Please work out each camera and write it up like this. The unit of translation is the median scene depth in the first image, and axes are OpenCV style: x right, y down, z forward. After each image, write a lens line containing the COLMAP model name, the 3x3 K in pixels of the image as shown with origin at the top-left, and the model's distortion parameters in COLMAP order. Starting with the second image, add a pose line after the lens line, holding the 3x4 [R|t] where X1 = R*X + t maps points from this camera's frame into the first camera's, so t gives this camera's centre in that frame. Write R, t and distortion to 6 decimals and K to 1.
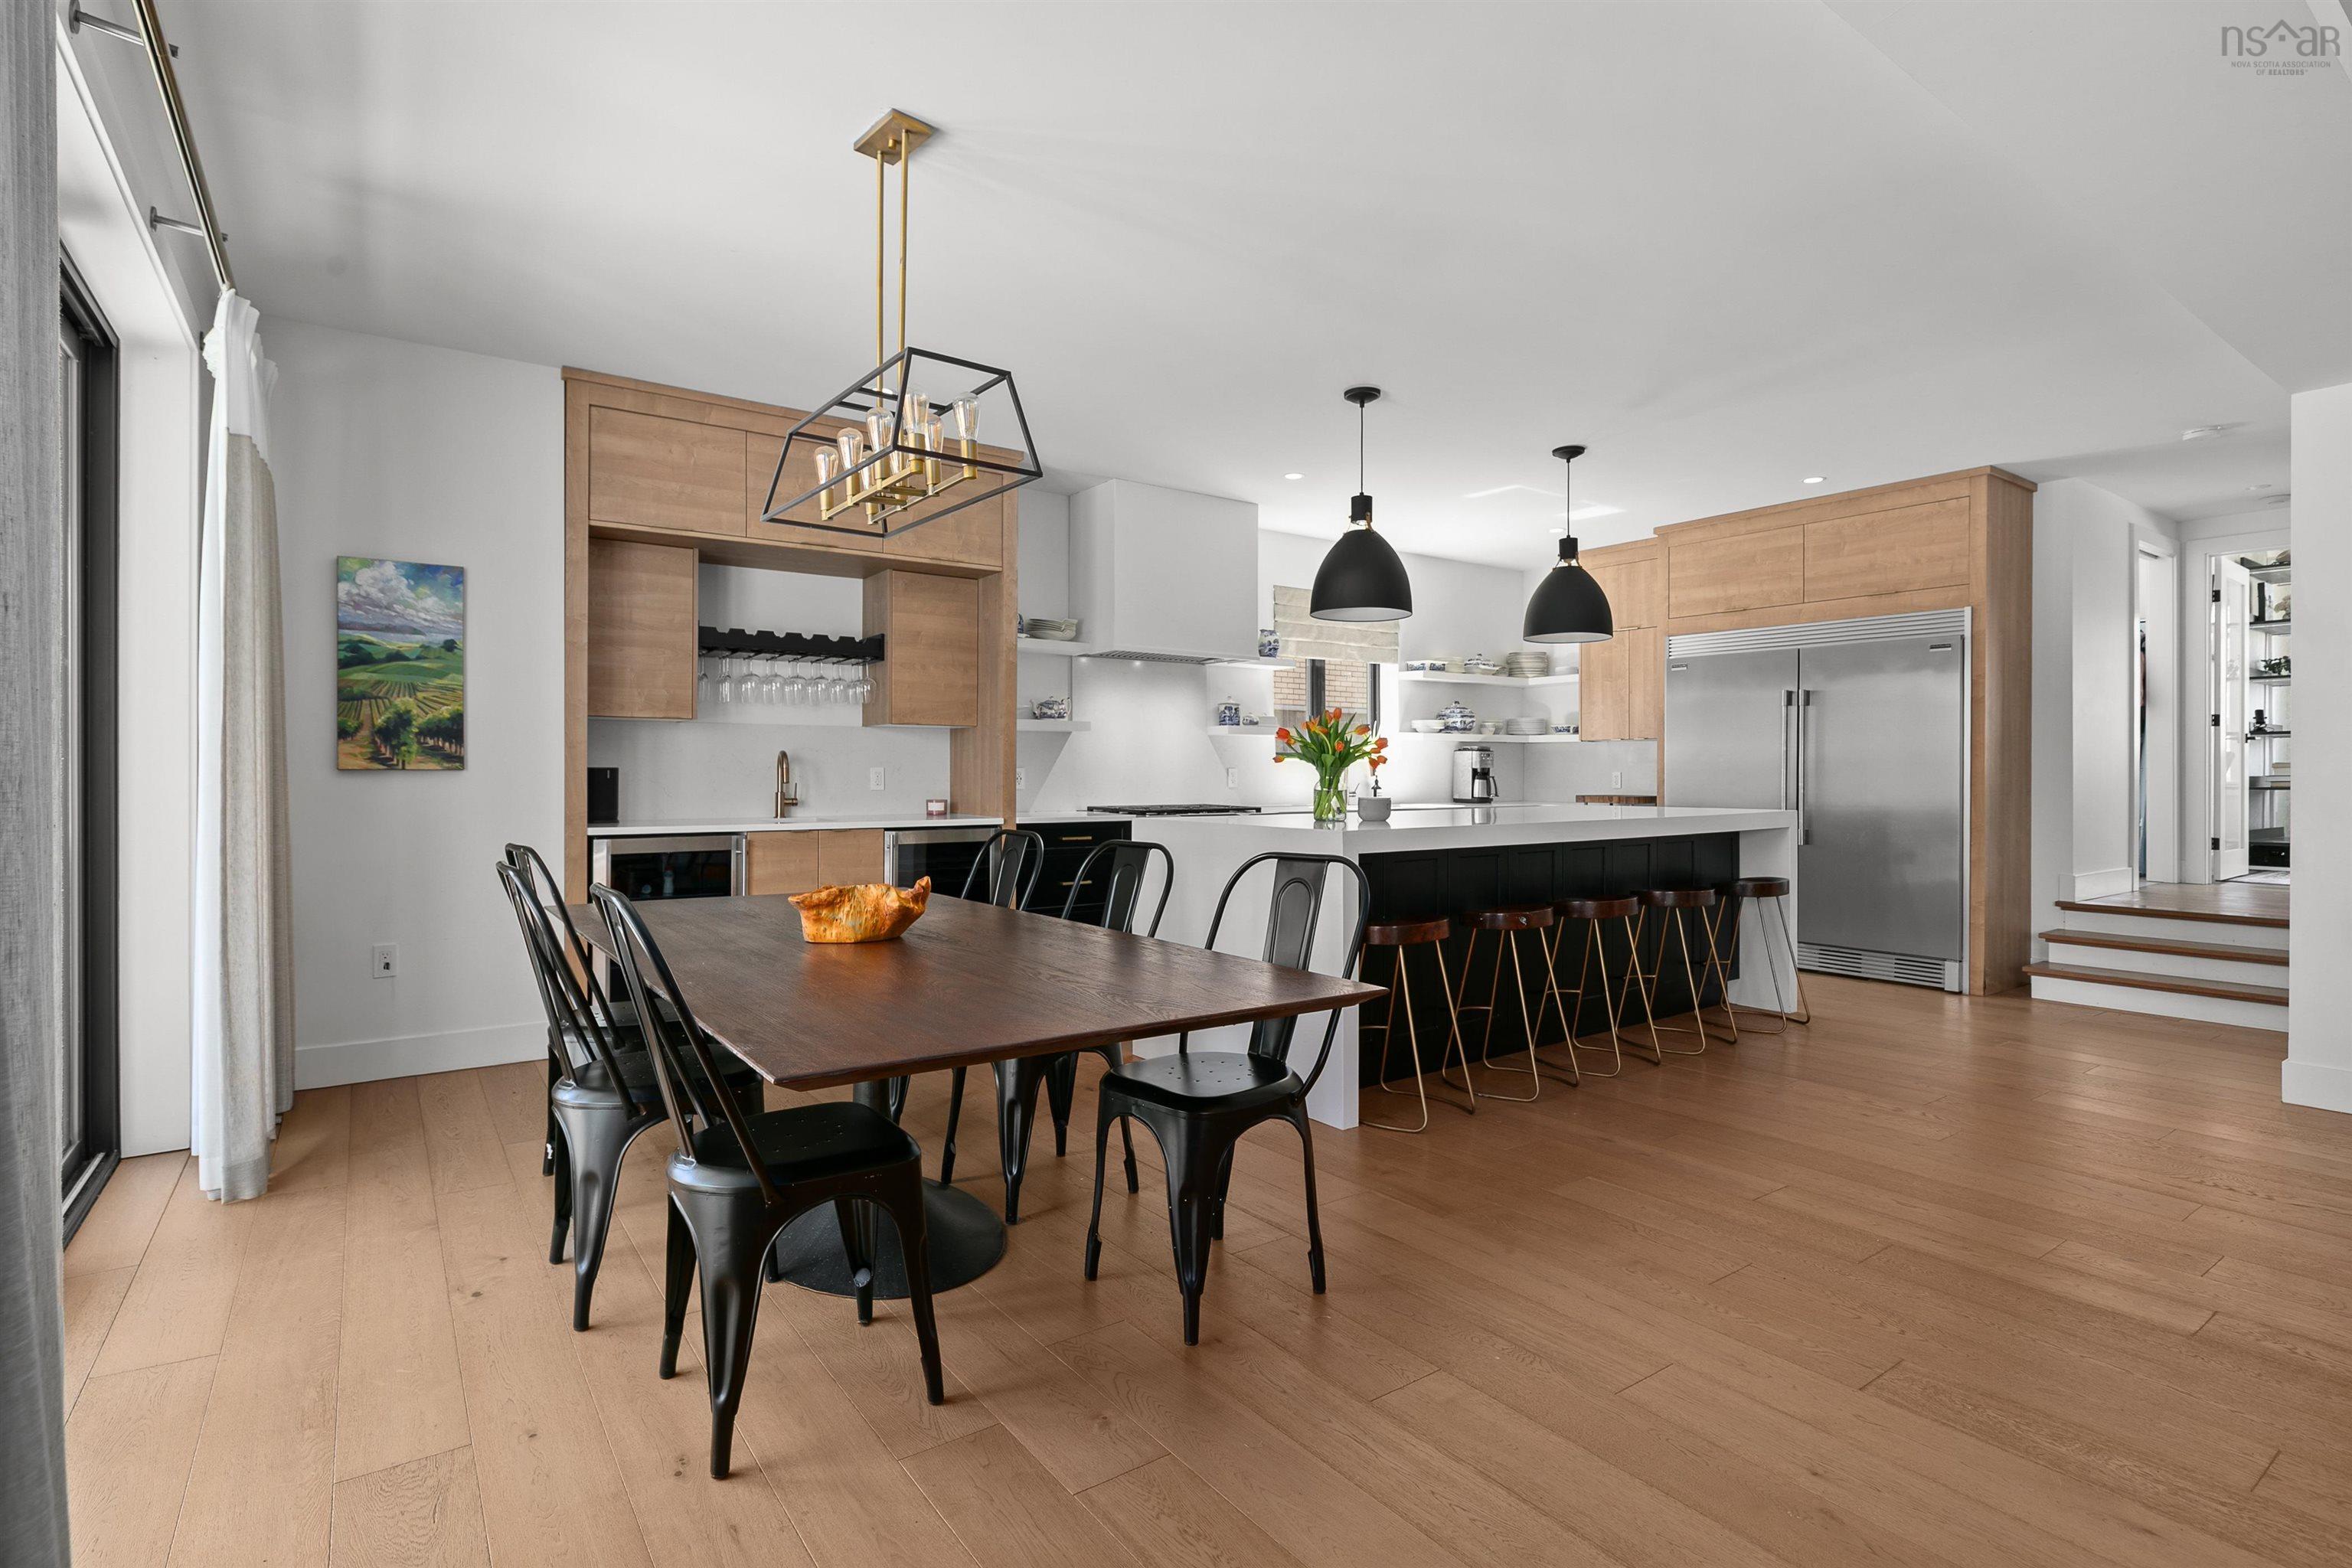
lens RADIAL K [[1179.7, 0, 1174.5], [0, 1179.7, 778.2], [0, 0, 1]] dist [-0.000457, -0.000010]
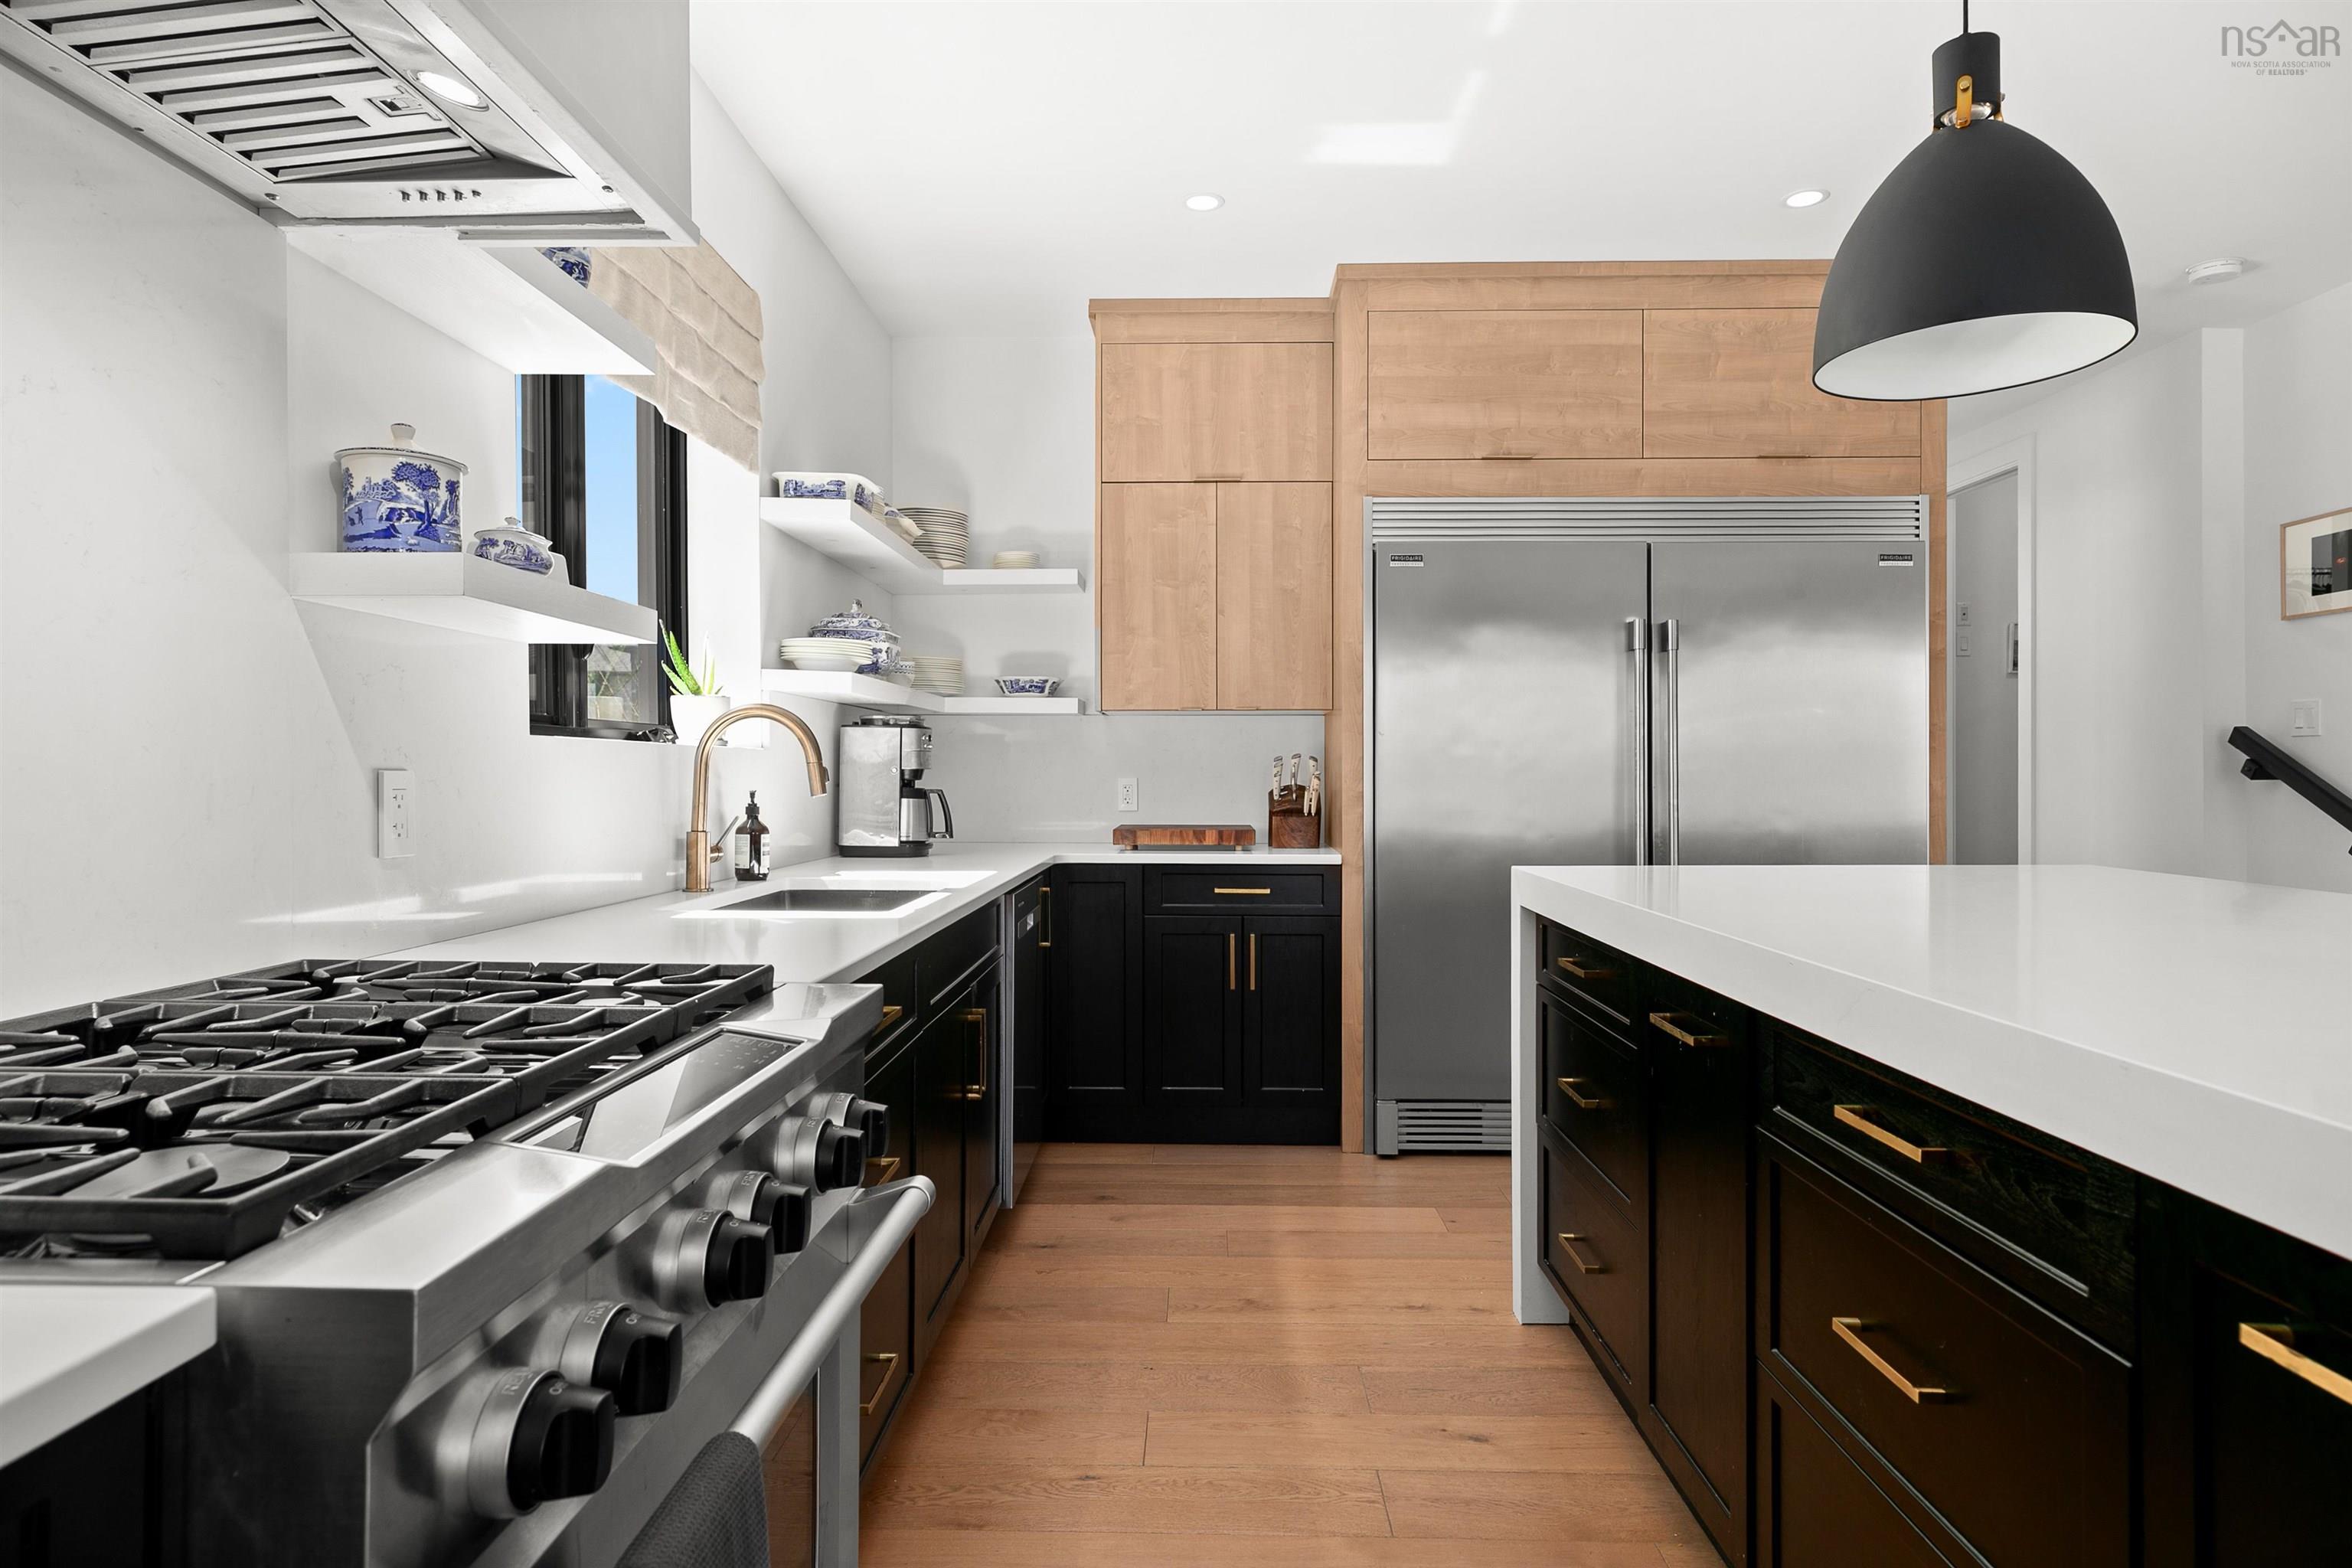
lens RADIAL K [[1287.5, 0, 1175.2], [0, 1287.5, 779.4], [0, 0, 1]] dist [0.001294, 0.000375]
pose [[0.590456, -0.006571, 0.807043, -0.054494], [0.006289, 0.999974, 0.003541, -0.007696], [-0.807045, 0.002985, 0.590482, 0.796118]]
